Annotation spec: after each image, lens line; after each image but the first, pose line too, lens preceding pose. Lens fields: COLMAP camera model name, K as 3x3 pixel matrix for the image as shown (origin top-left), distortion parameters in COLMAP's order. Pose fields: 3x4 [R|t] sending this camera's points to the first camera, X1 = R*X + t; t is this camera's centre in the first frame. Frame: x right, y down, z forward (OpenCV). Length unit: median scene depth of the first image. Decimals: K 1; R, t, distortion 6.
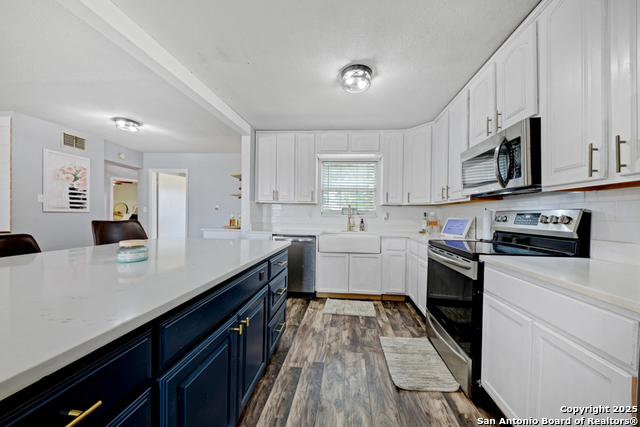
lens RADIAL K [[222.4, 0, 326.6], [0, 222.4, 217.8], [0, 0, 1]] dist [0.000522, -0.002768]
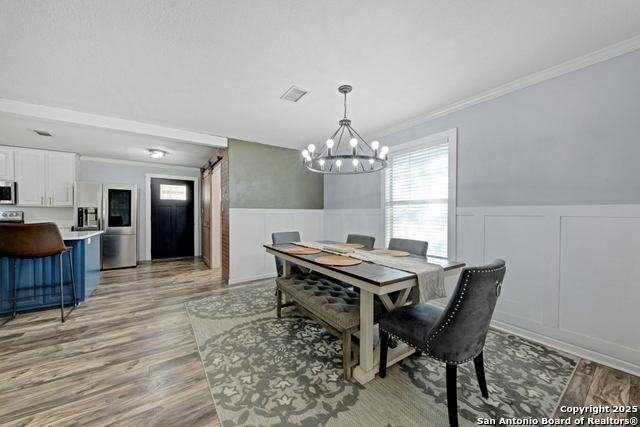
lens RADIAL K [[222.4, 0, 324.0], [0, 222.4, 214.9], [0, 0, 1]] dist [0.000522, -0.002768]
pose [[-0.670277, -0.019170, 0.741863, -1.715168], [-0.005115, 0.999762, 0.021212, -0.030641], [-0.742093, 0.010423, -0.670216, -0.056537]]
